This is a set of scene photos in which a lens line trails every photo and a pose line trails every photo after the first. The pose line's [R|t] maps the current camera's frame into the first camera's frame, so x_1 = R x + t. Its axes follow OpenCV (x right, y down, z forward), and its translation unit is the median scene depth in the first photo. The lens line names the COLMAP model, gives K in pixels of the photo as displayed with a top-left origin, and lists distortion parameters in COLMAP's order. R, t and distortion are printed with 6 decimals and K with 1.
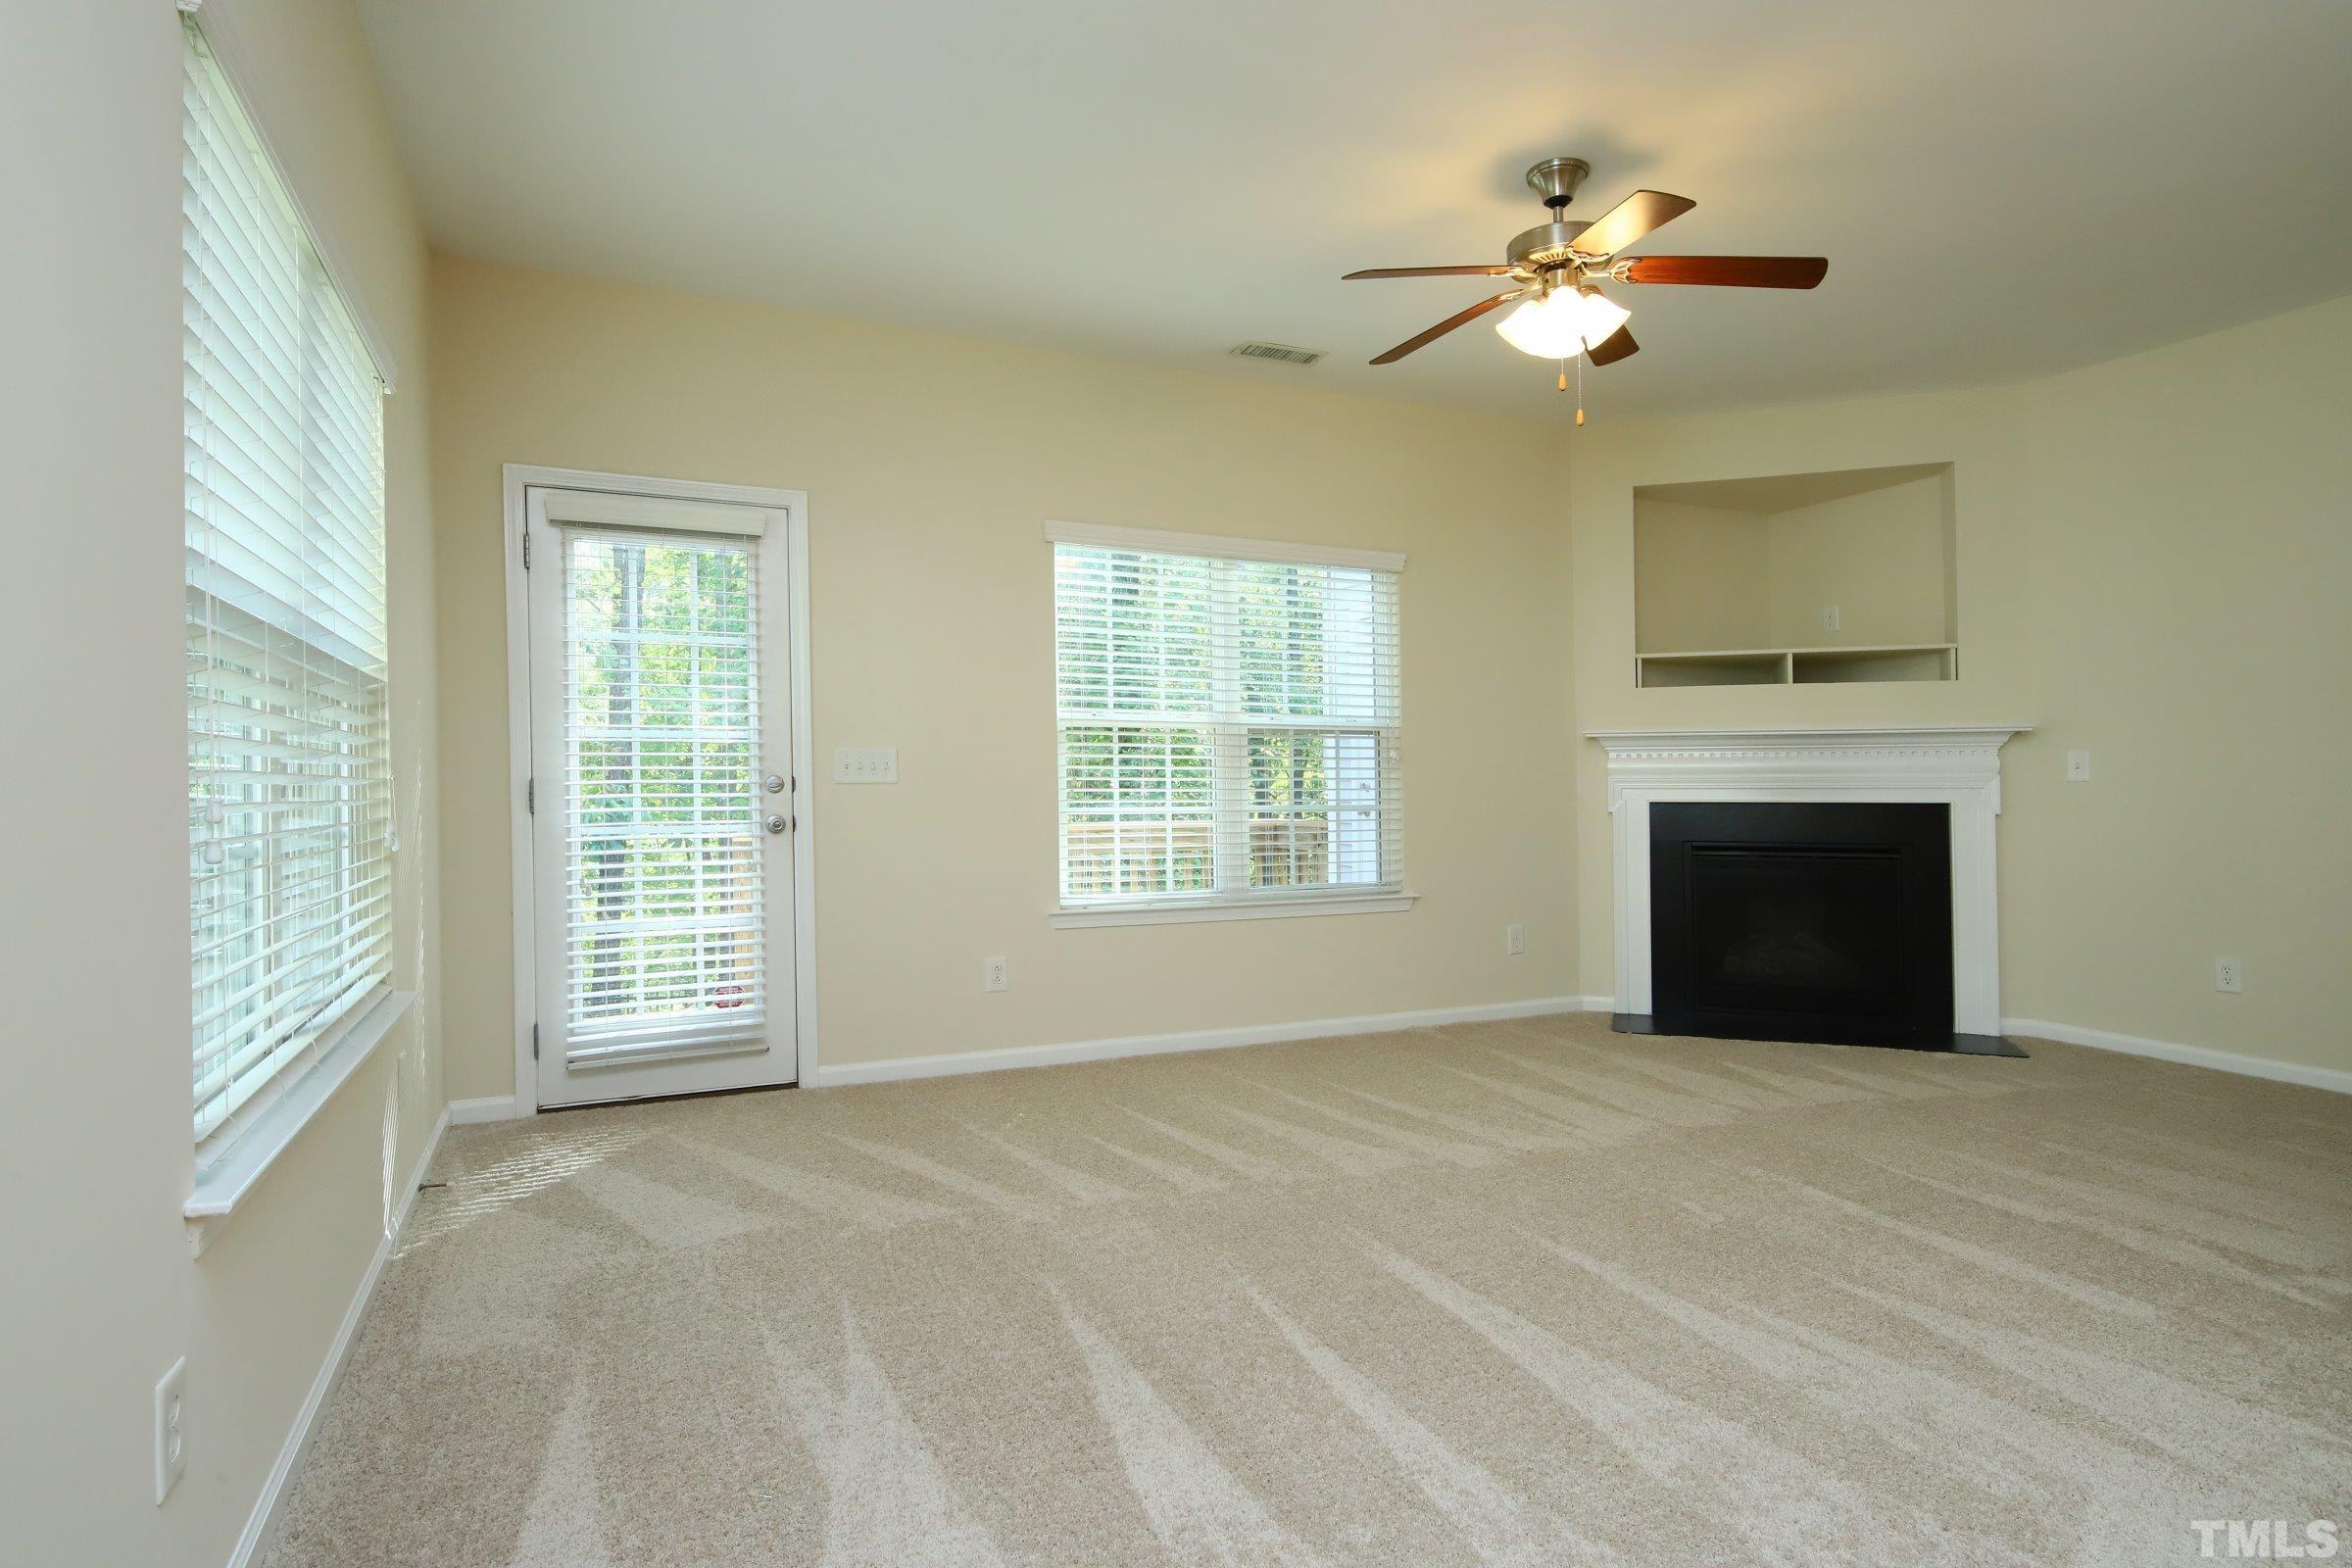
lens RADIAL K [[1263.6, 0, 1176.0], [0, 1263.6, 784.0], [0, 0, 1]] dist [0.002022, -0.000085]
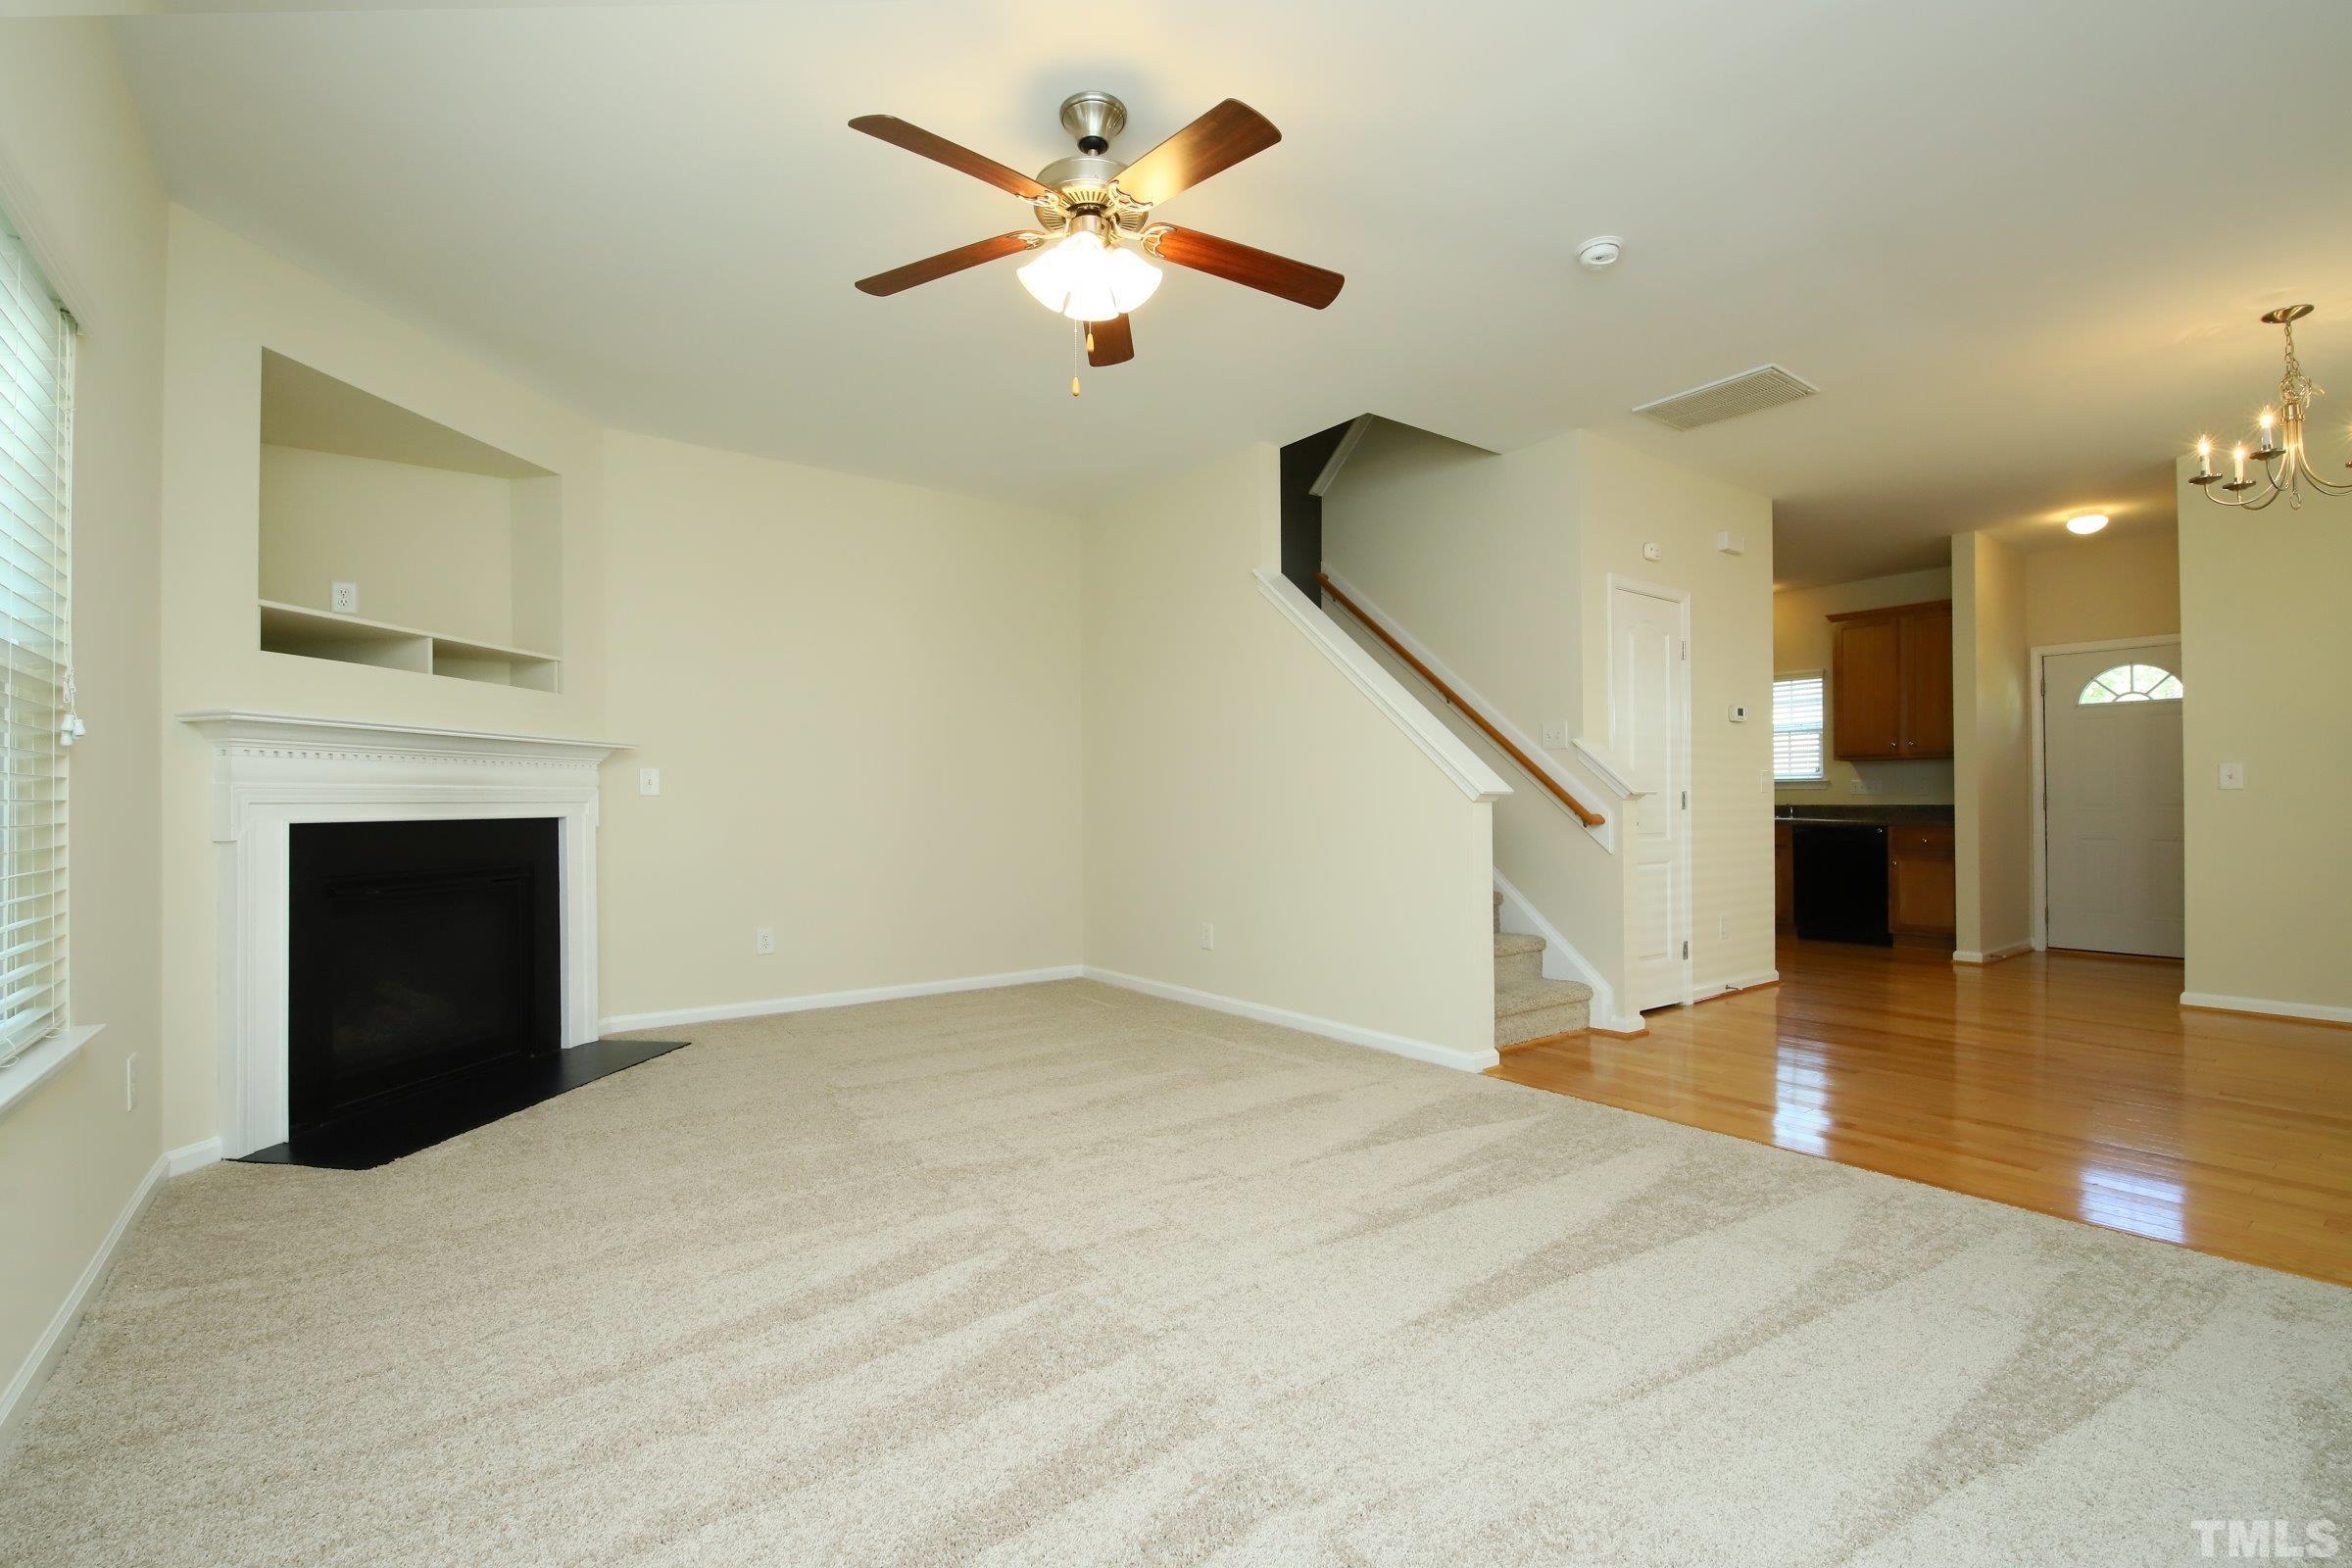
lens RADIAL K [[1039.5, 0, 1178.8], [0, 1039.5, 823.8], [0, 0, 1]] dist [-0.000131, -0.000329]
pose [[-0.215260, -0.015457, 0.976434, -0.277842], [0.013595, 0.999730, 0.018823, 0.011018], [-0.976462, 0.017326, -0.214992, 0.685404]]
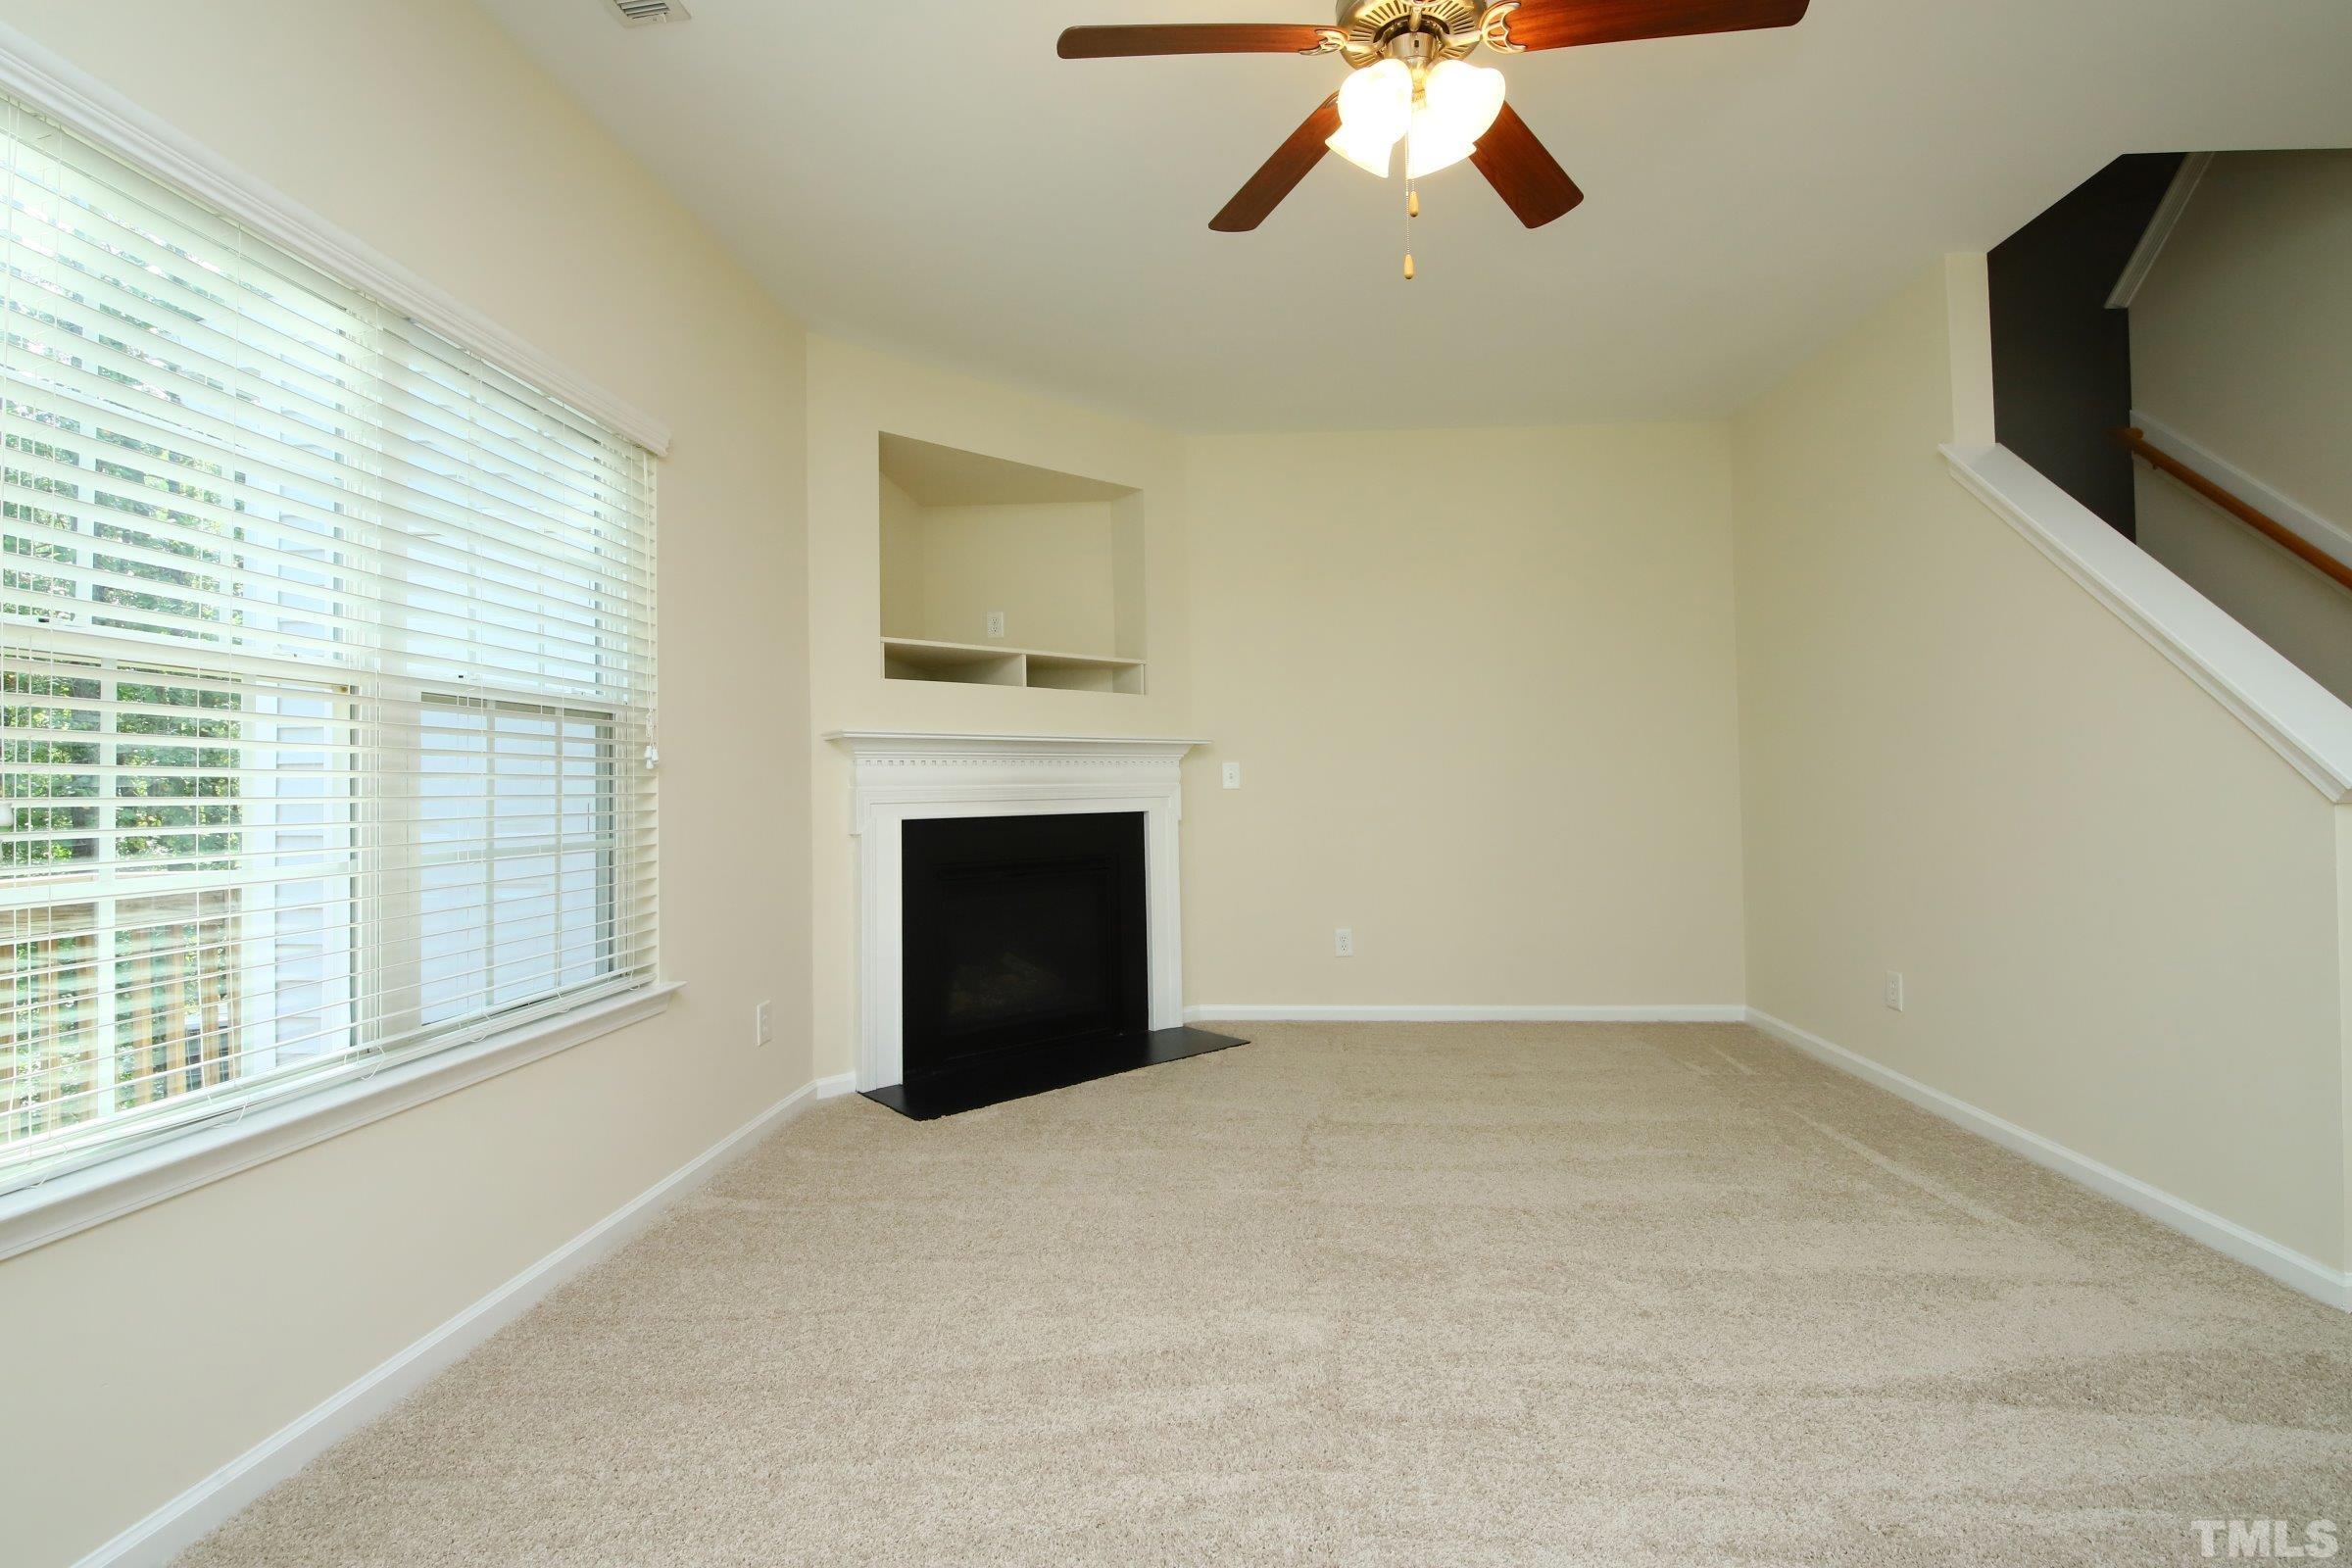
lens RADIAL K [[1113.8, 0, 1206.3], [0, 1113.8, 783.5], [0, 0, 1]] dist [0.025030, -0.026034]
pose [[0.457511, -0.000142, 0.889204, -0.180689], [0.017895, 0.999799, -0.009048, 0.001144], [-0.889024, 0.020052, 0.457422, 0.519213]]
